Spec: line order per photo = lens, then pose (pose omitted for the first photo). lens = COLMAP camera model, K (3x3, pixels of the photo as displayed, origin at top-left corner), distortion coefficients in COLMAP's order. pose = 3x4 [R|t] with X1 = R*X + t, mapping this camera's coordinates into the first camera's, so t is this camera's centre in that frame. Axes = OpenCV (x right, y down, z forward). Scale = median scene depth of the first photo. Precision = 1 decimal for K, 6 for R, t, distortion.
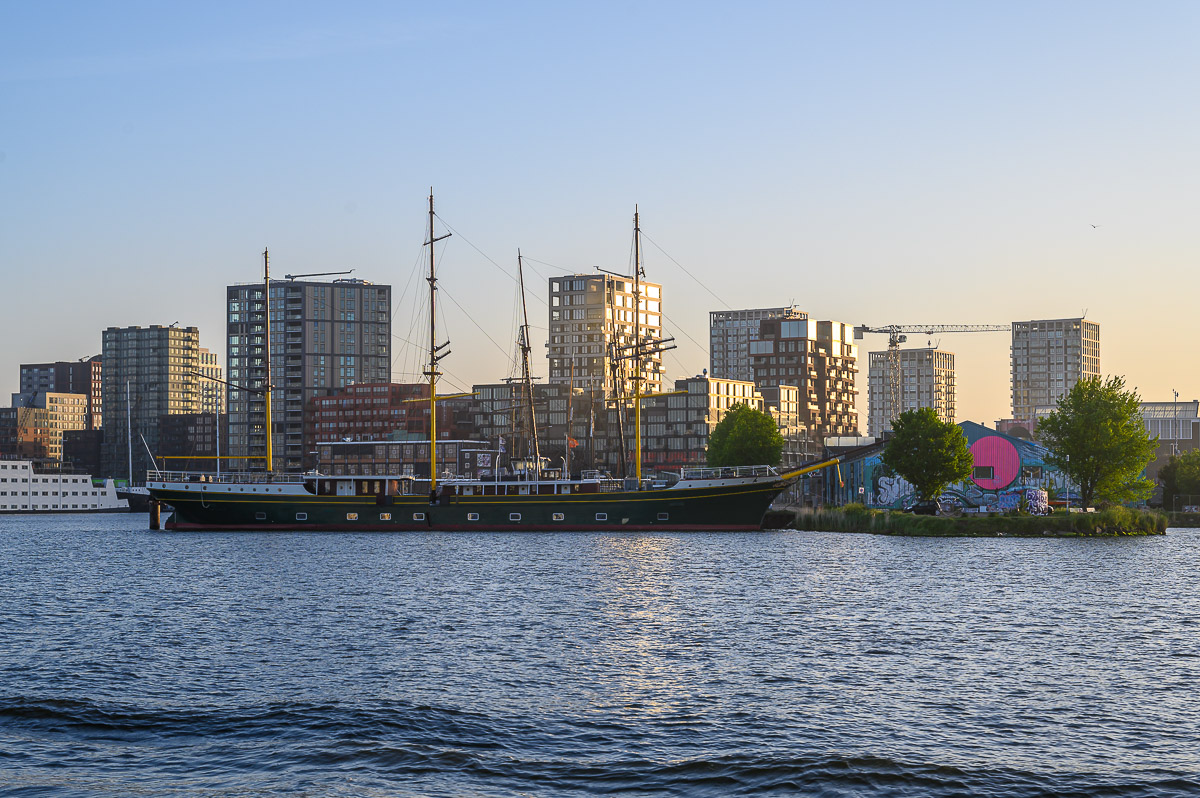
lens RADIAL K [[1987.5, 0, 599.8], [0, 1987.5, 398.6], [0, 0, 1]] dist [-0.068818, 0.000000]
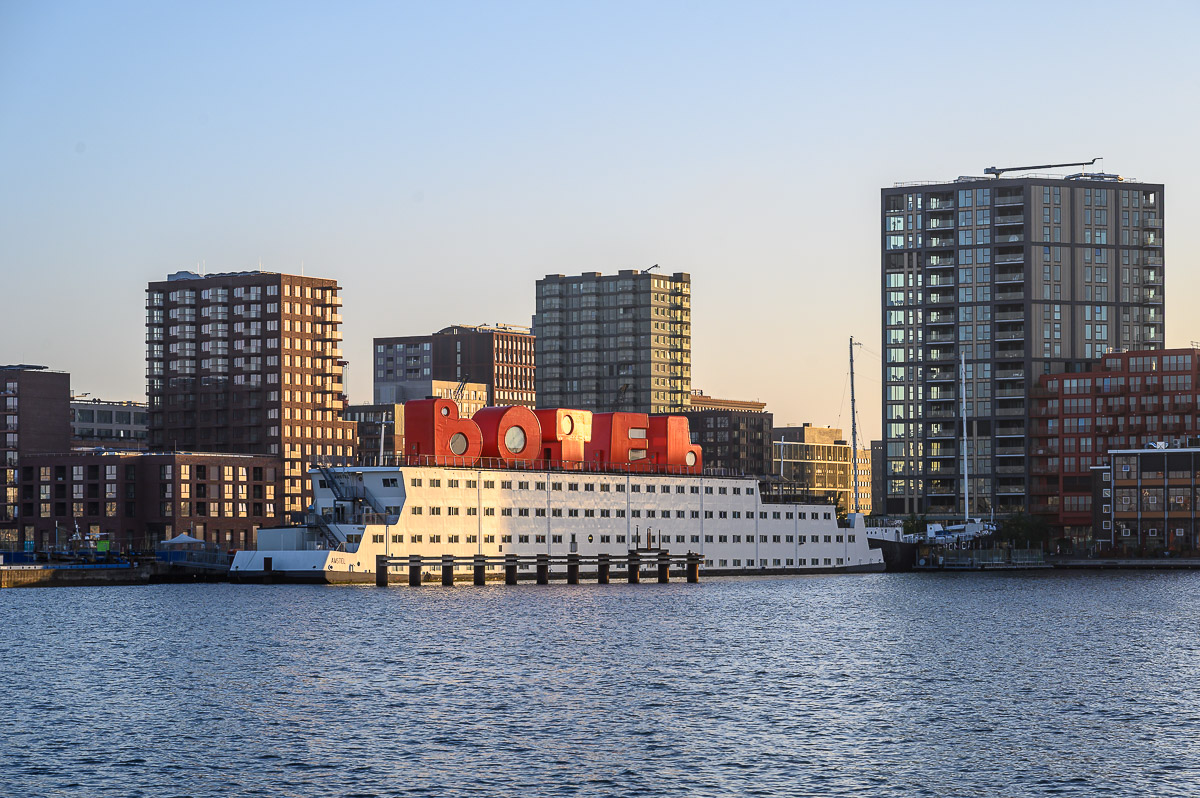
lens RADIAL K [[2754.7, 0, 600.3], [0, 2754.7, 401.0], [0, 0, 1]] dist [0.095826, 0.000000]
pose [[0.996190, -0.004904, -0.087067, -0.202732], [0.004578, 0.999982, -0.003946, 0.009509], [0.087085, 0.003533, 0.996195, 0.175818]]
